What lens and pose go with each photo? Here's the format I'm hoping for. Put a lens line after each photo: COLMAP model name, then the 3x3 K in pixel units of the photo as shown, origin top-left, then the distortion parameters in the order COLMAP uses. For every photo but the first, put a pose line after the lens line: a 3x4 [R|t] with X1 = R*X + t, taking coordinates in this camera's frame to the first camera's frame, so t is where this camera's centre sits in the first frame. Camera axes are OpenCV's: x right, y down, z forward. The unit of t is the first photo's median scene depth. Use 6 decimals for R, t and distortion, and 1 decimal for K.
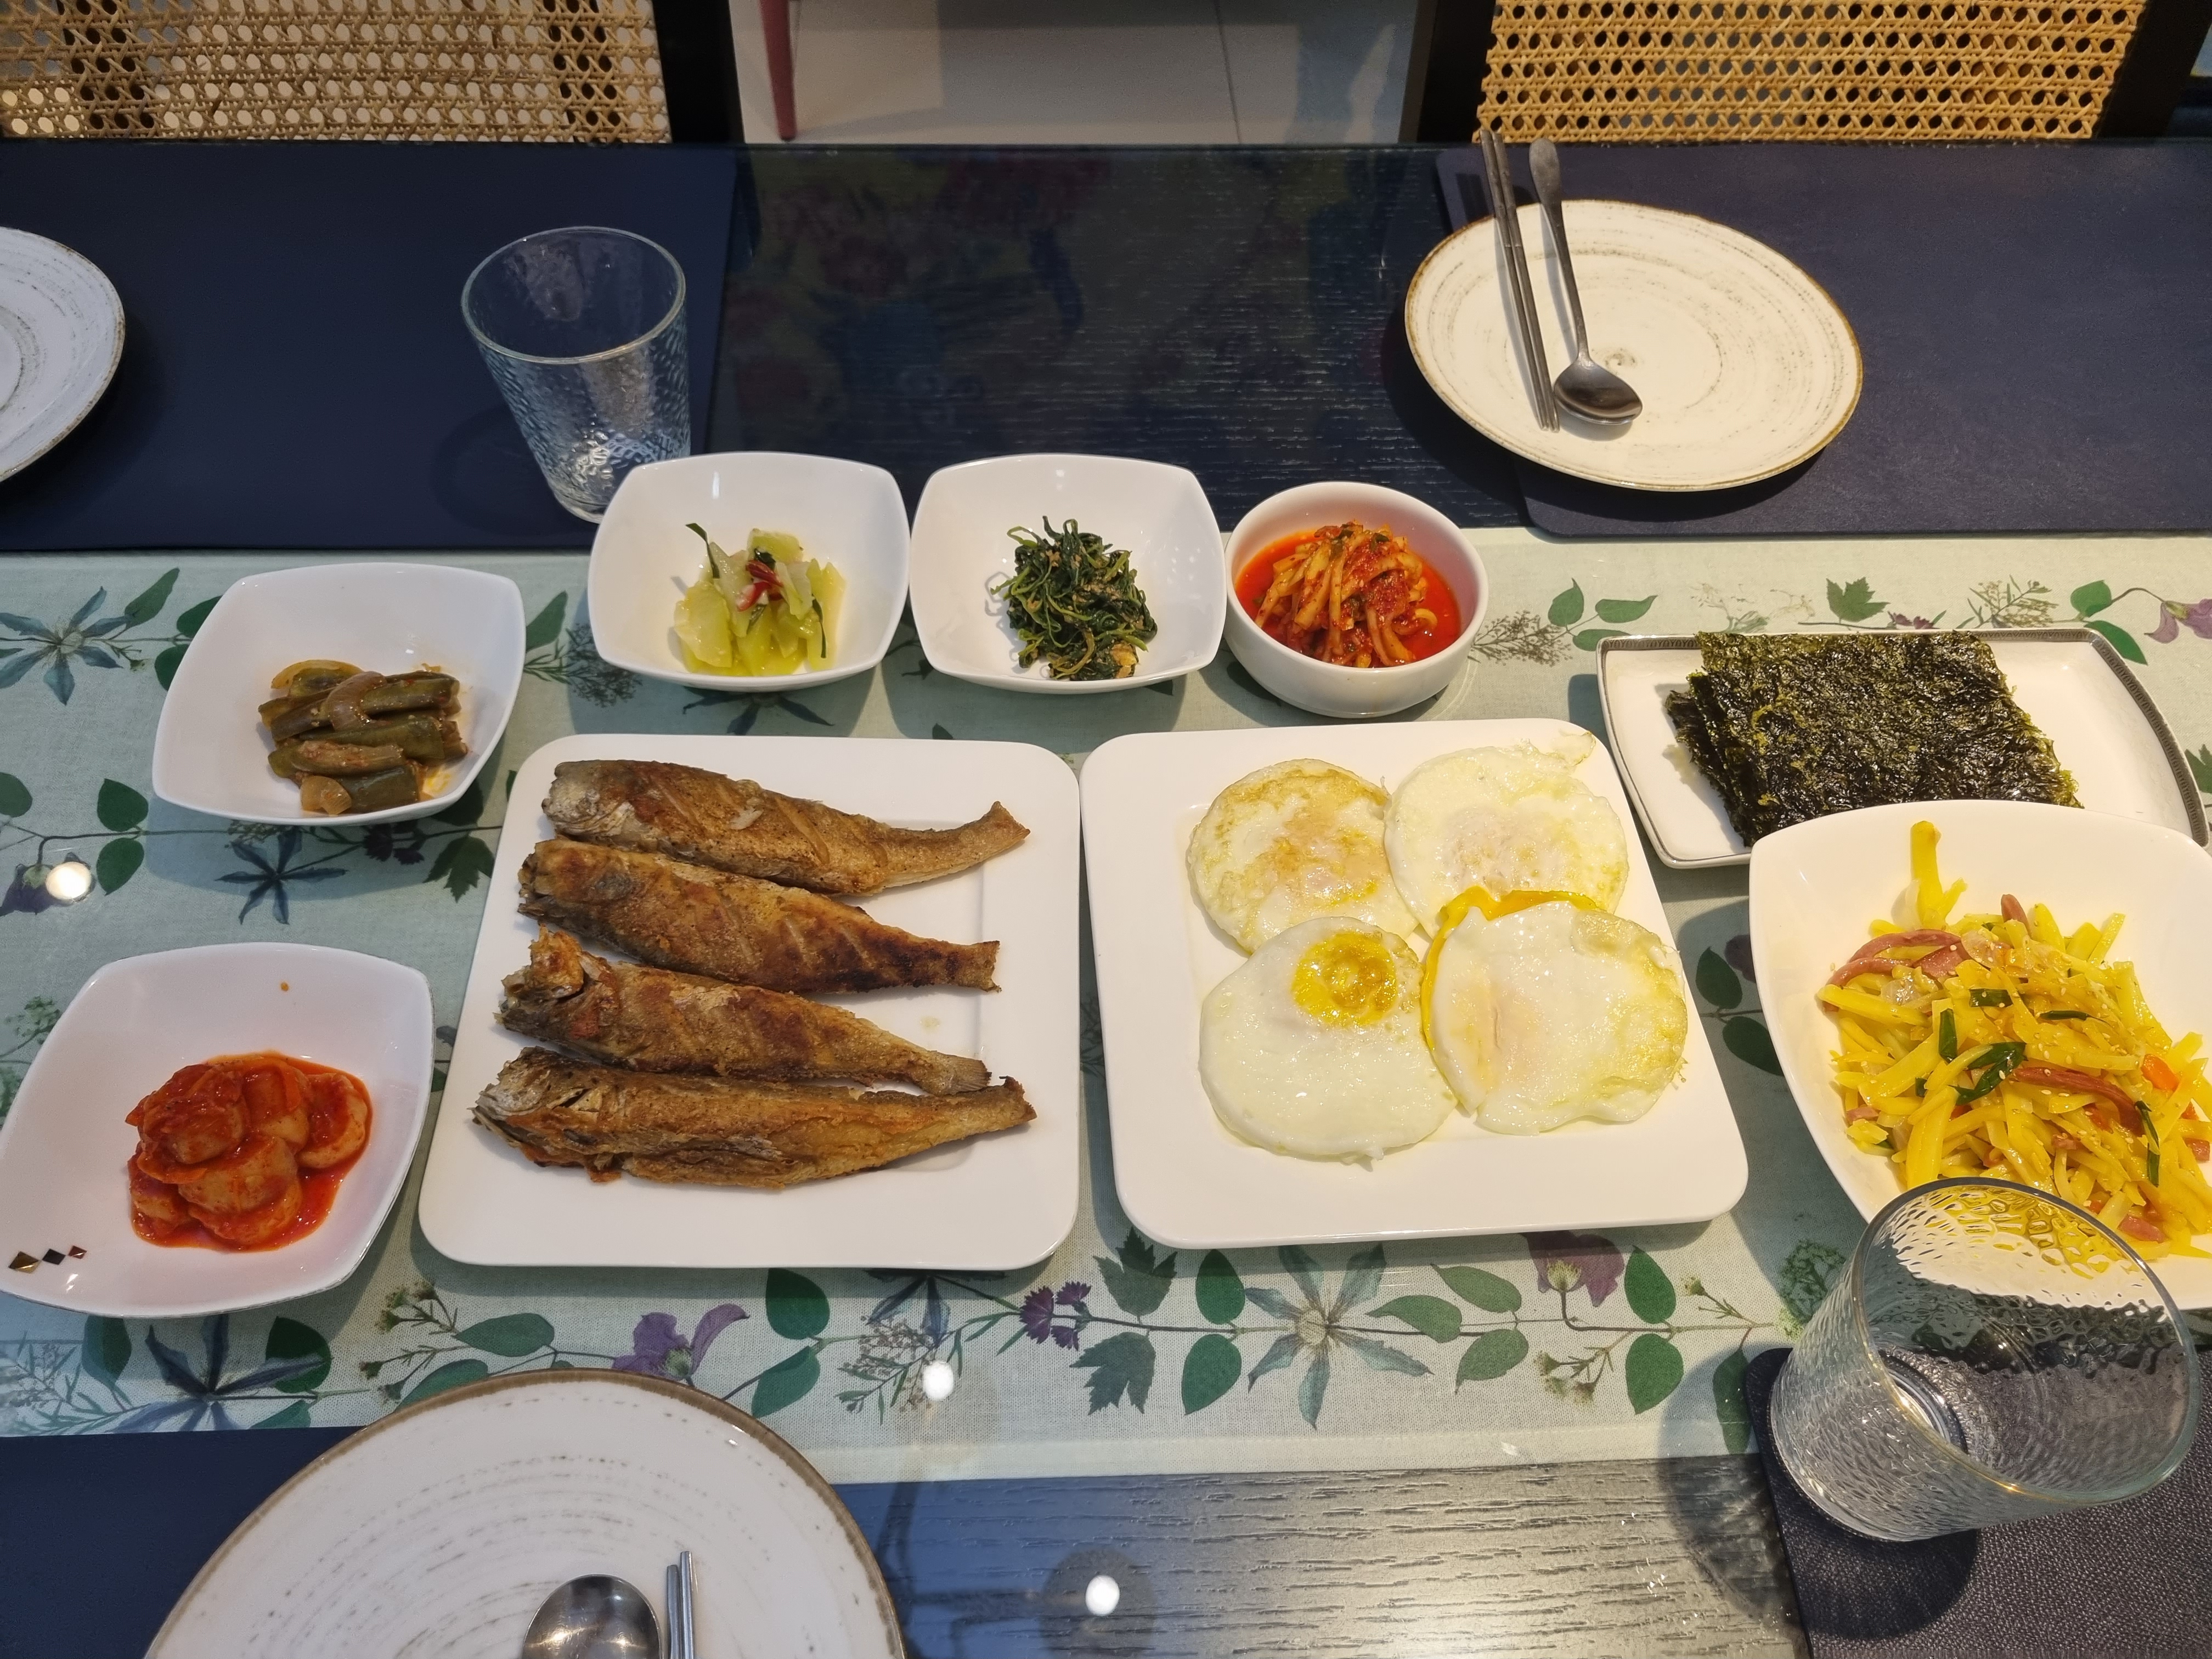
lens RADIAL K [[1673.3, 0, 1068.8], [0, 1673.3, 851.9], [0, 0, 1]] dist [0.037473, -0.018103]
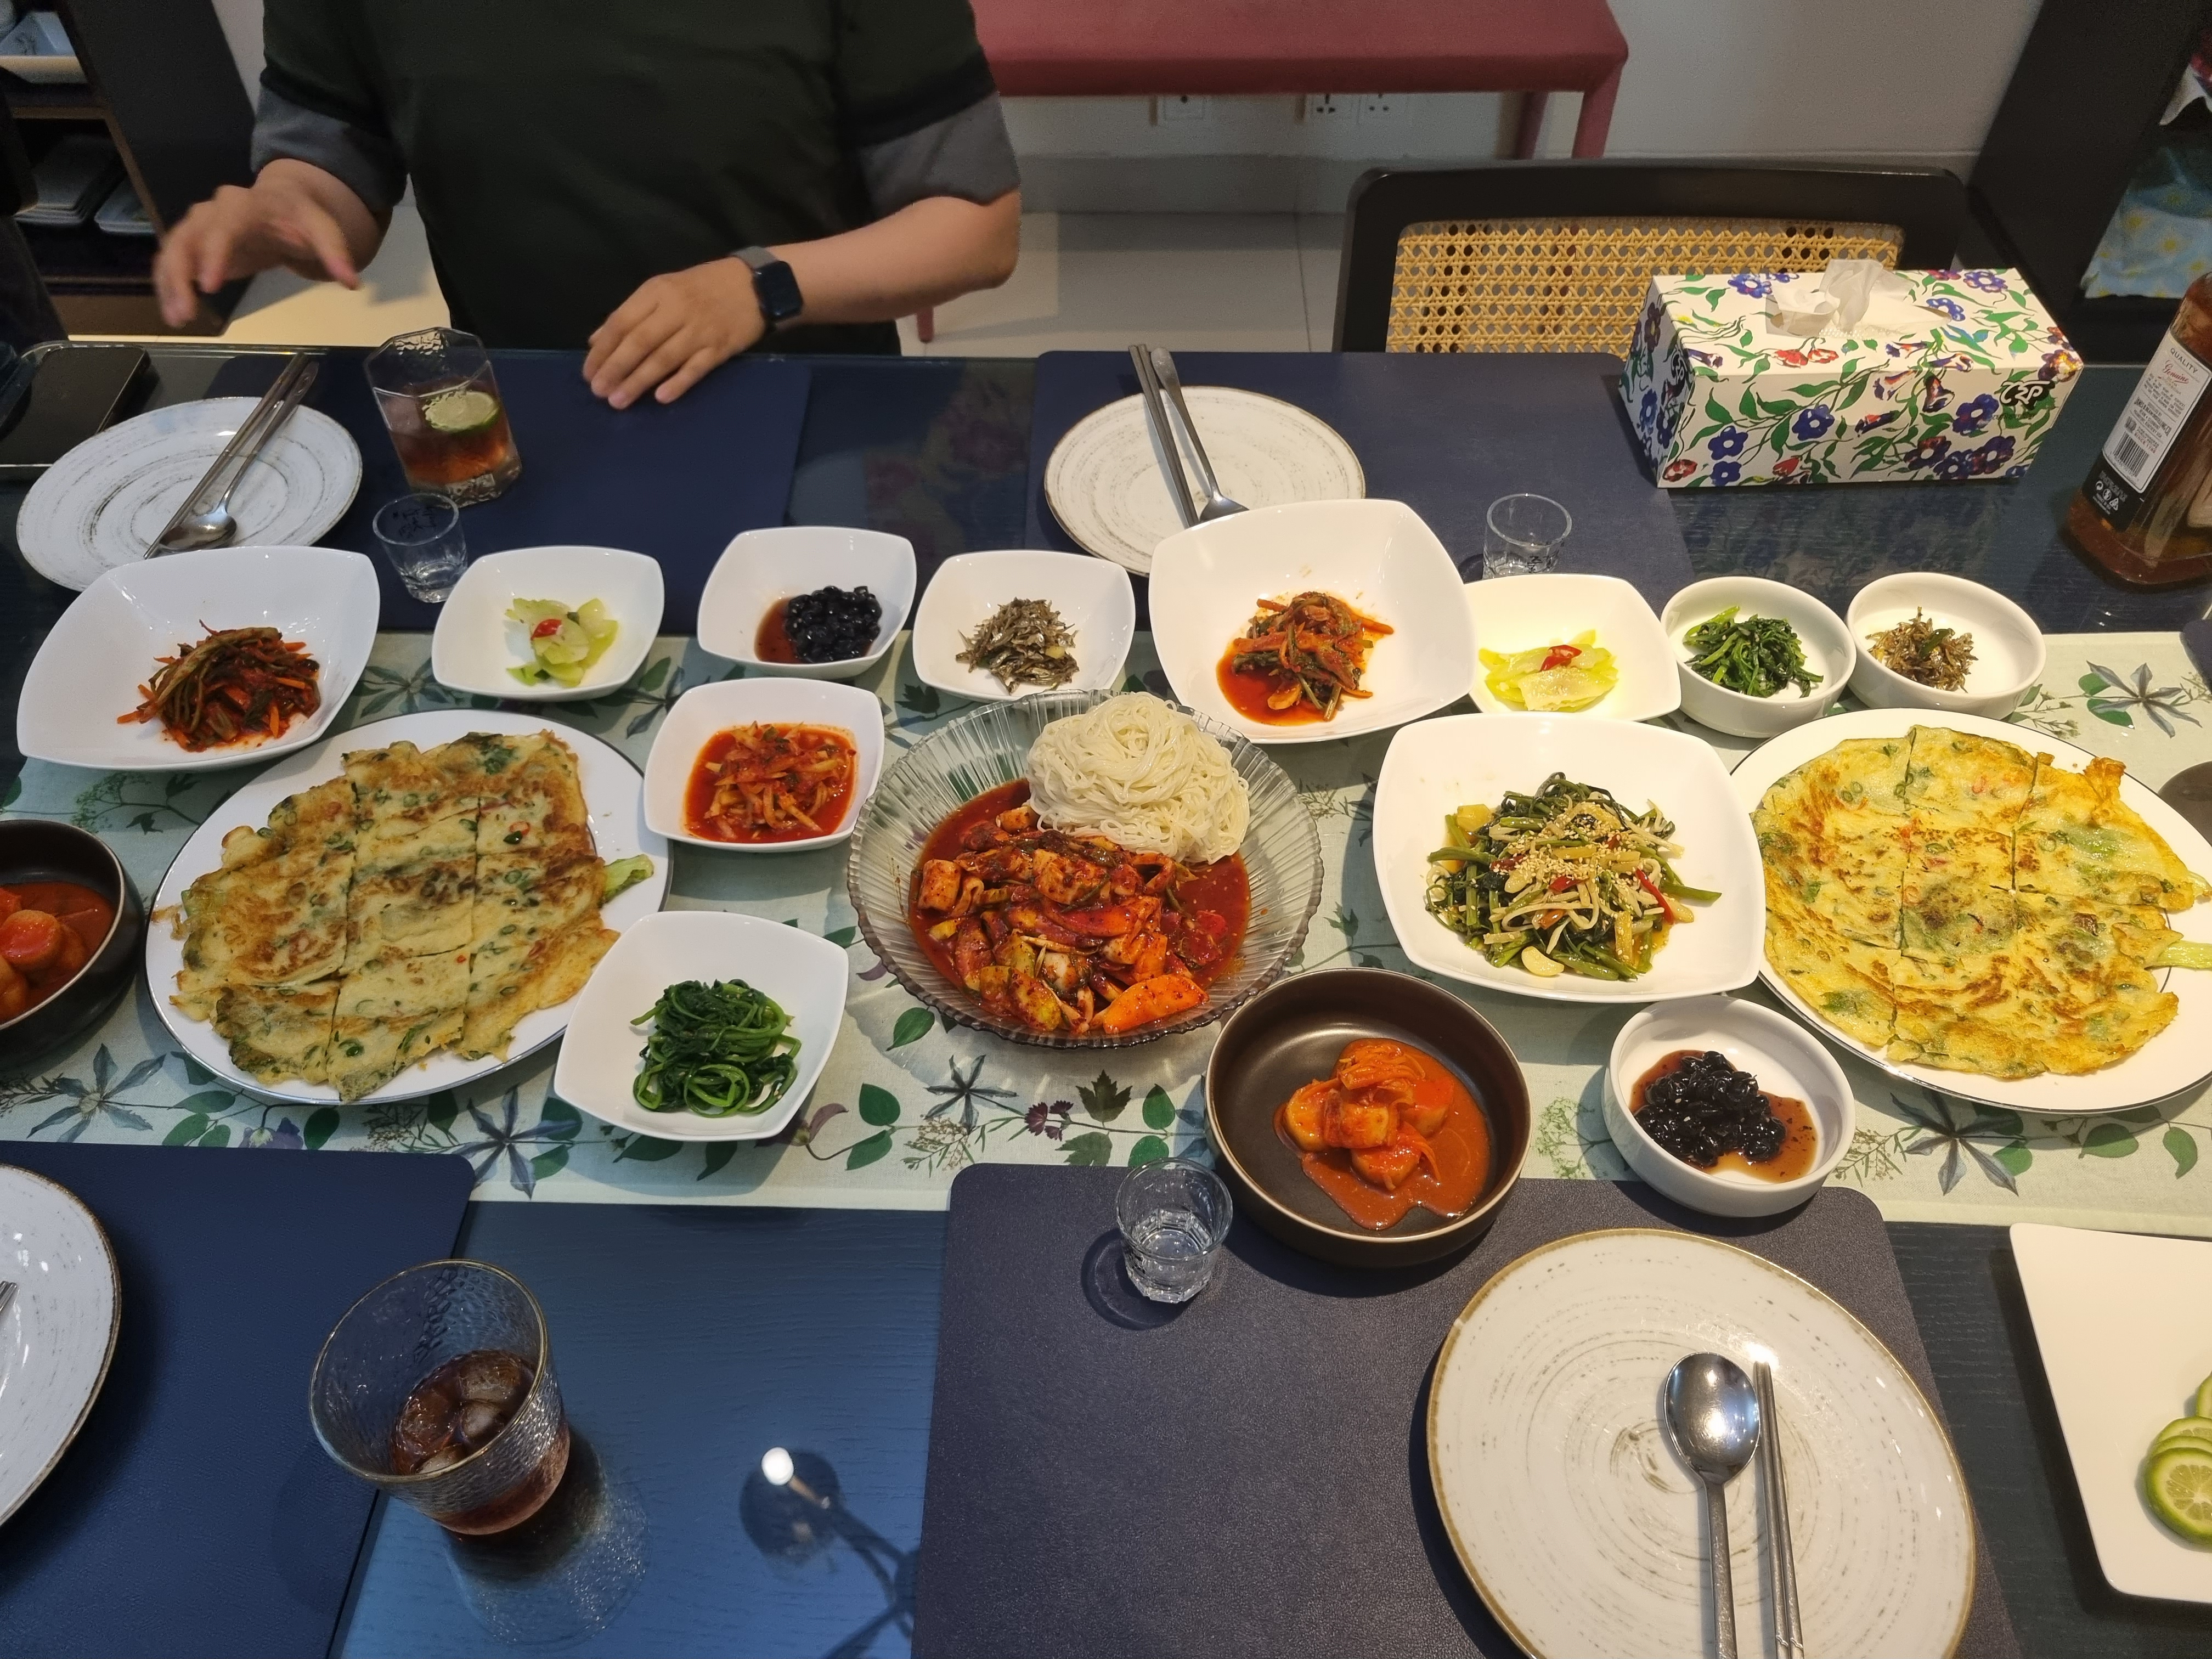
lens RADIAL K [[1673.3, 0, 1066.1], [0, 1673.3, 875.4], [0, 0, 1]] dist [0.037473, -0.018103]
pose [[0.996827, 0.029557, -0.073908, 0.113500], [-0.035736, 0.995847, -0.083736, 0.184190], [0.071126, 0.086111, 0.993743, -0.516271]]
